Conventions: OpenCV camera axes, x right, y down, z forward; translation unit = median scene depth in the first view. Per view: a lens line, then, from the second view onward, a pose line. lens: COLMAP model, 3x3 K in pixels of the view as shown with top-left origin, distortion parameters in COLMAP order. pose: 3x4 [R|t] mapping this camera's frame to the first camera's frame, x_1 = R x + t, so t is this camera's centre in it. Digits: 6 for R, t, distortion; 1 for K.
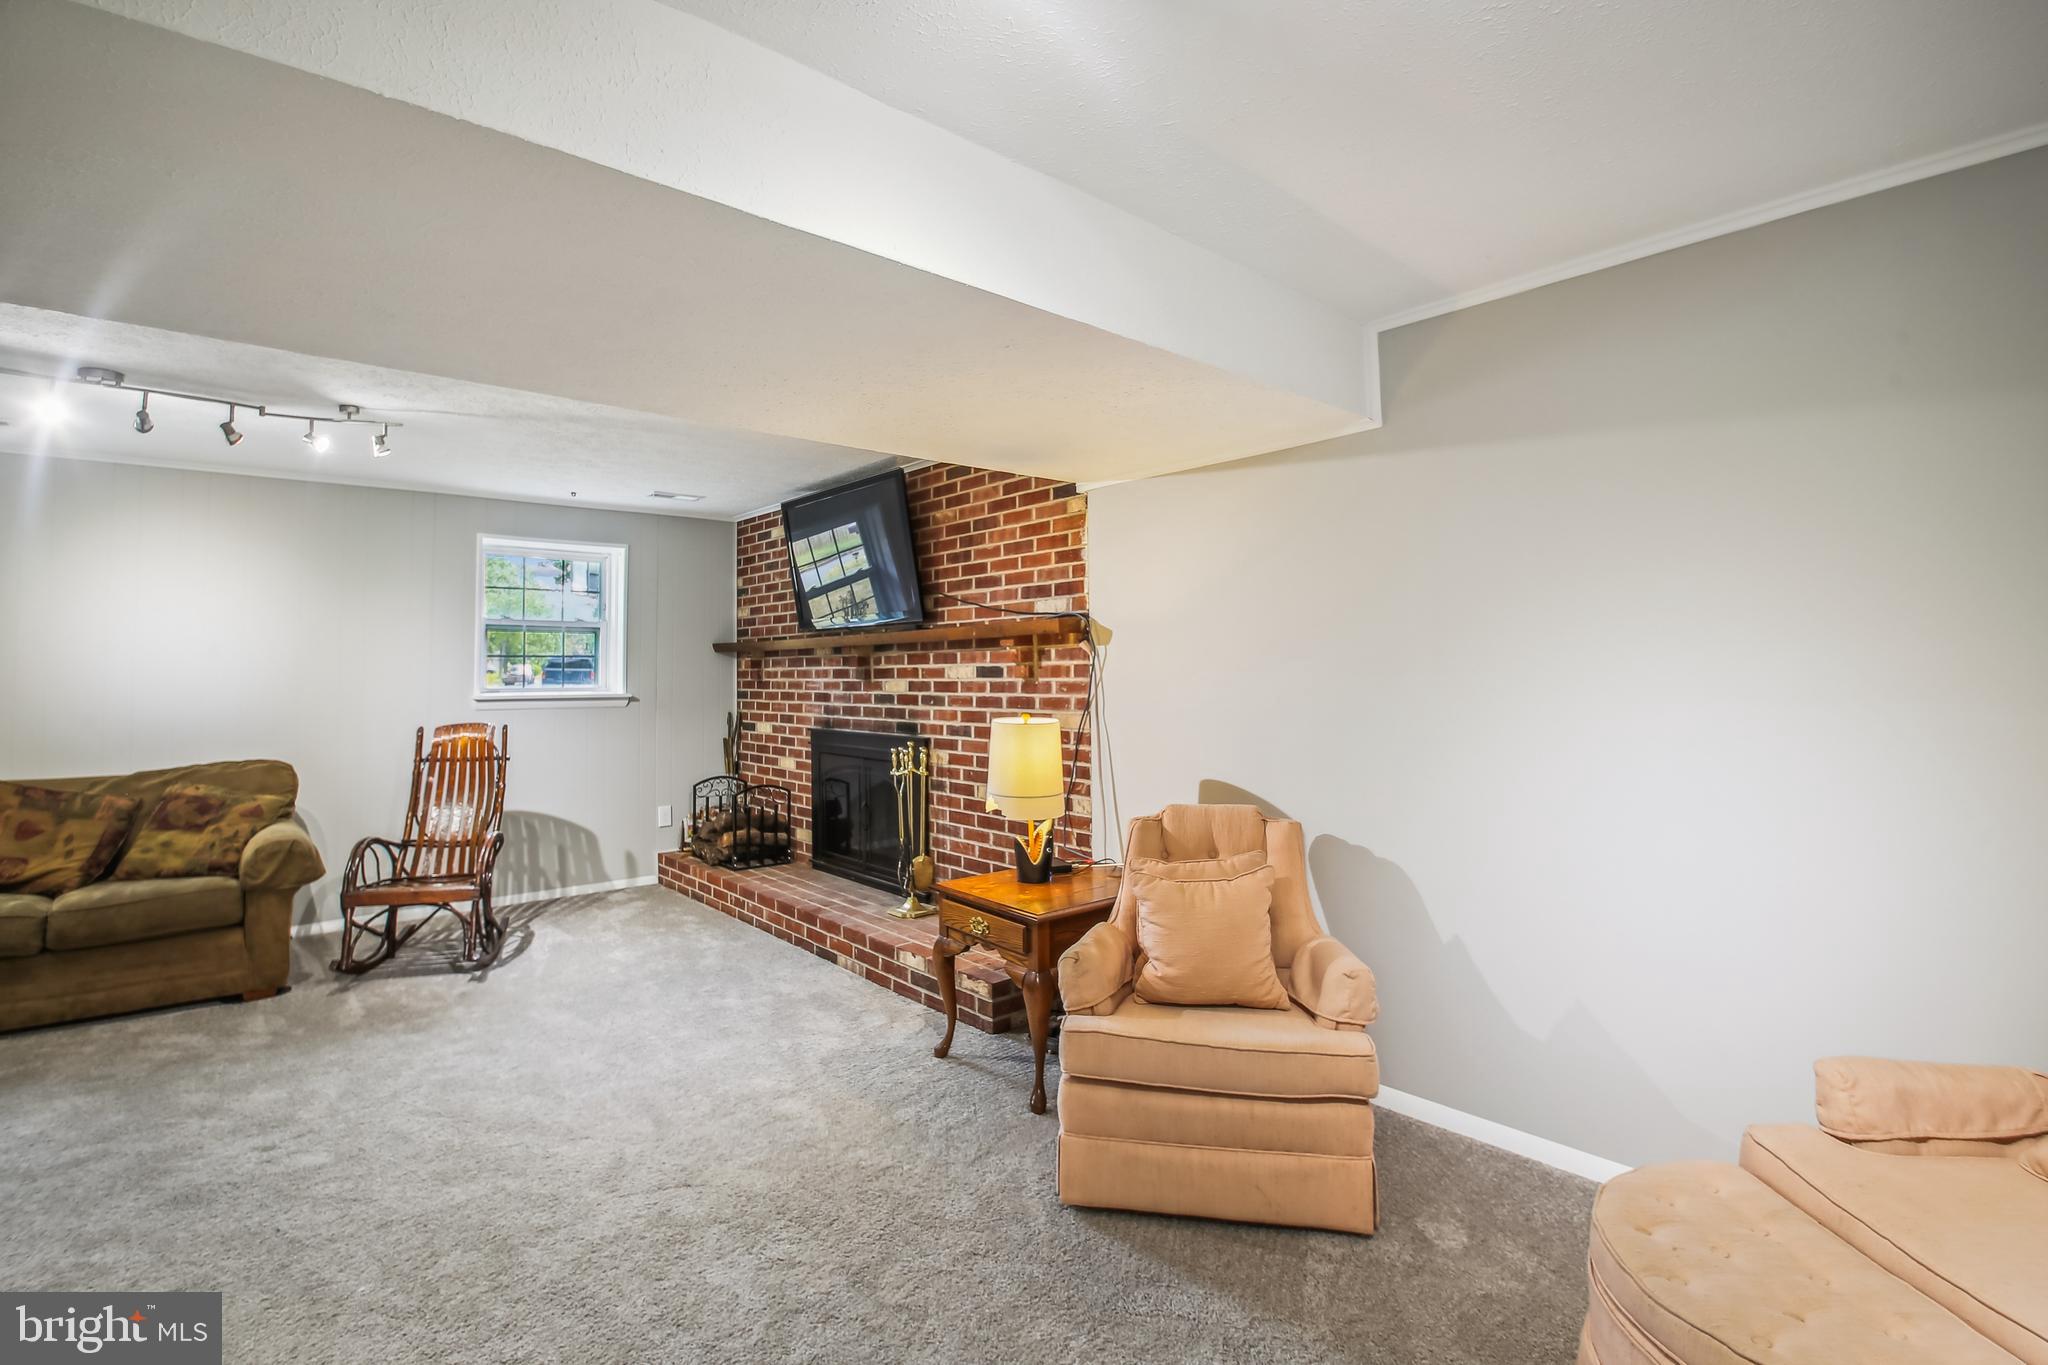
lens RADIAL K [[953.0, 0, 1021.1], [0, 953.0, 612.1], [0, 0, 1]] dist [-0.024559, -0.000192]
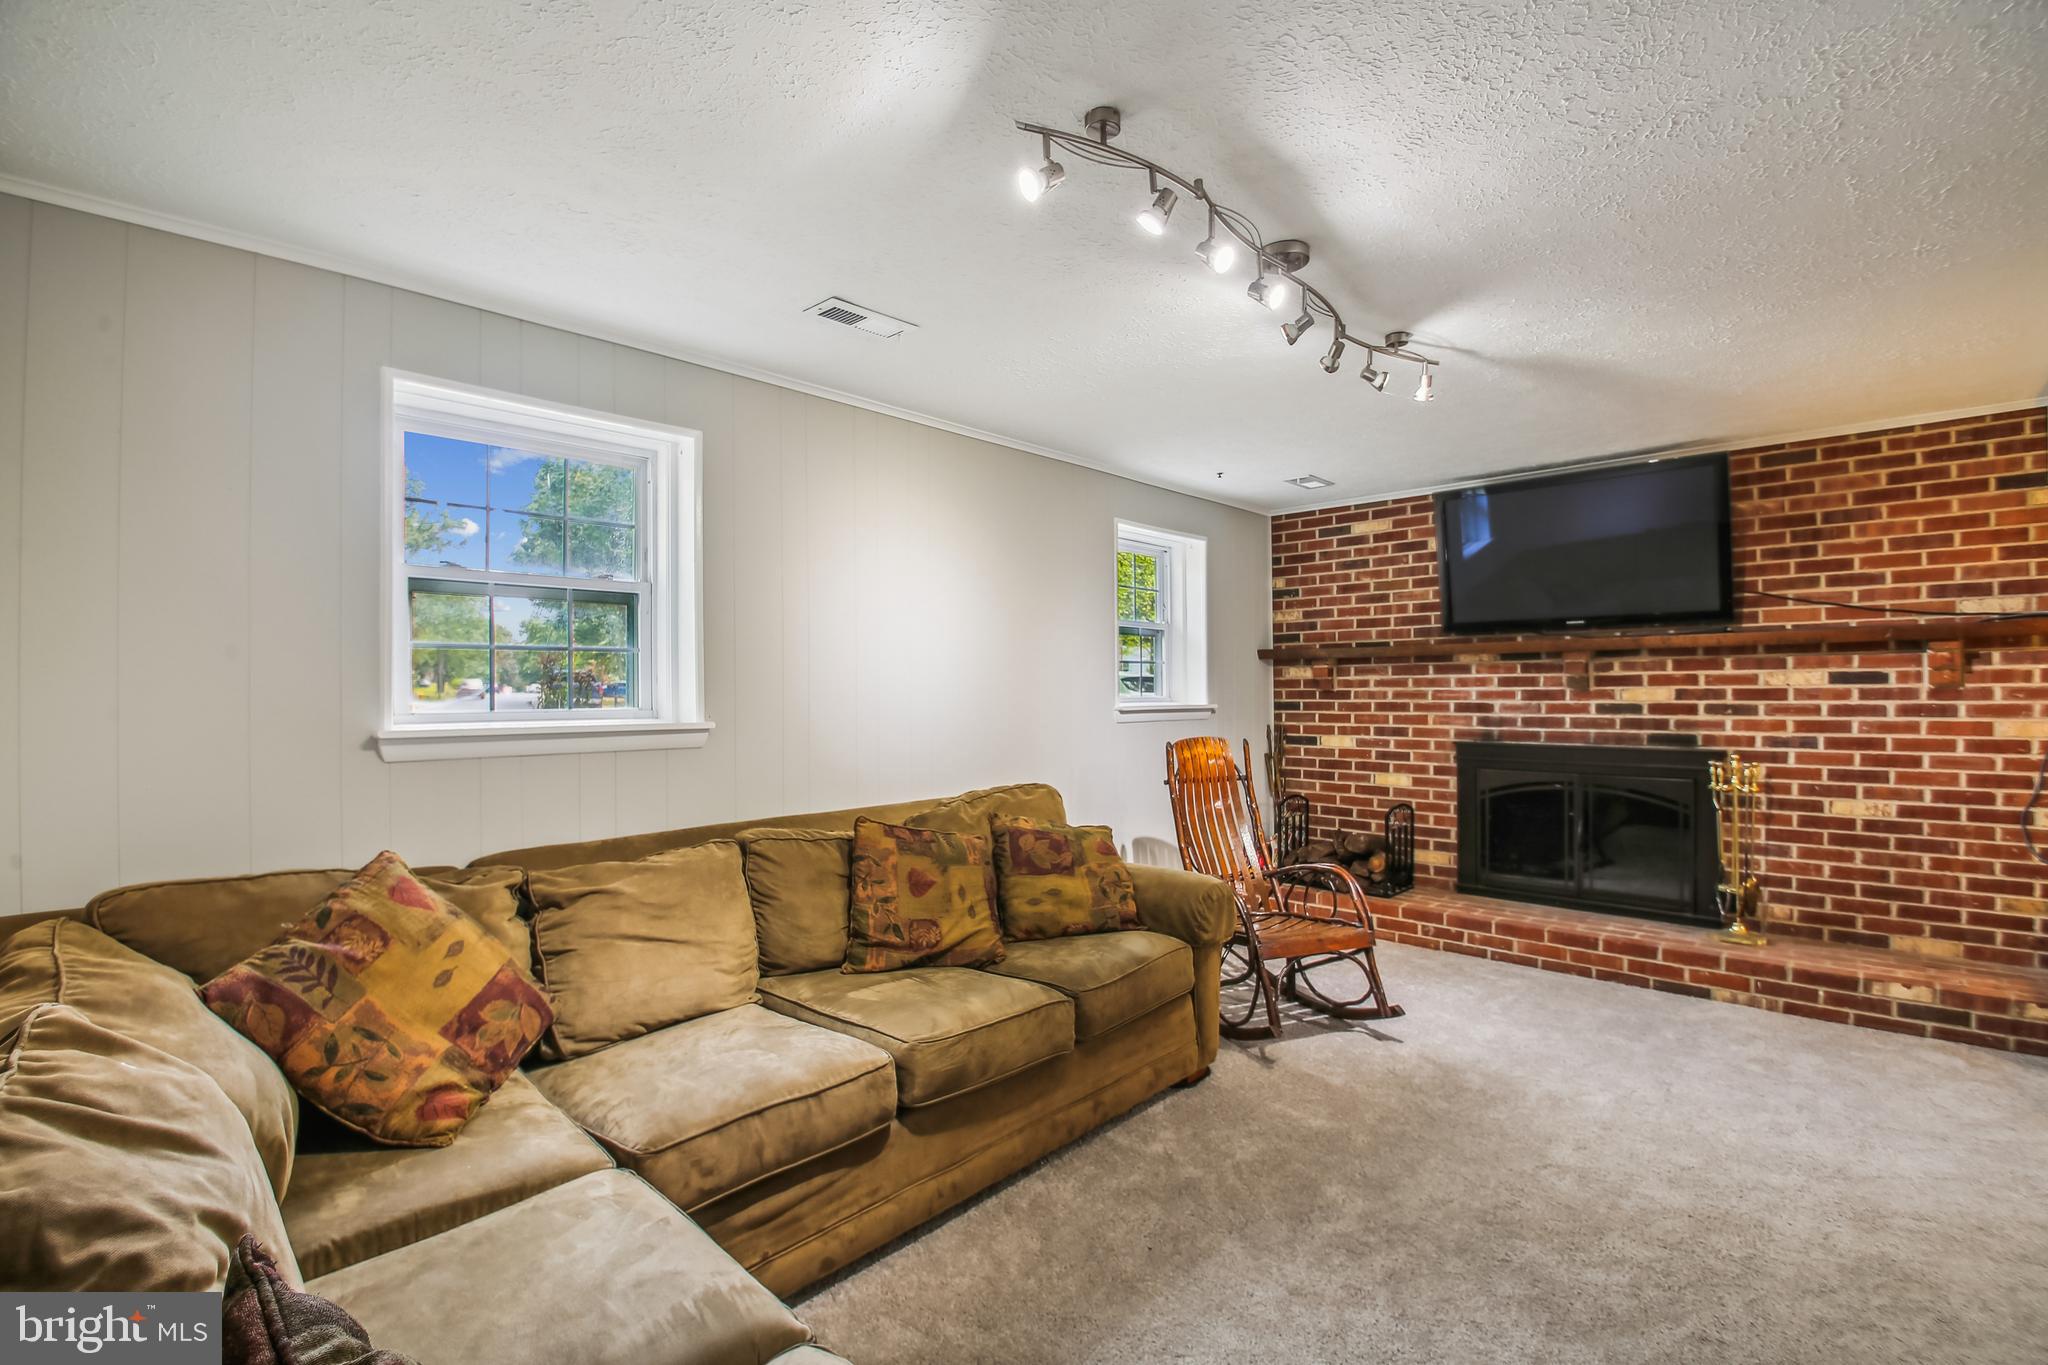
lens RADIAL K [[915.2, 0, 1012.8], [0, 915.2, 674.1], [0, 0, 1]] dist [-0.002253, -0.016086]
pose [[0.994533, 0.003348, 0.104368, -0.888304], [-0.008156, 0.998923, 0.045677, 0.024821], [-0.104102, -0.046278, 0.993489, 0.209363]]
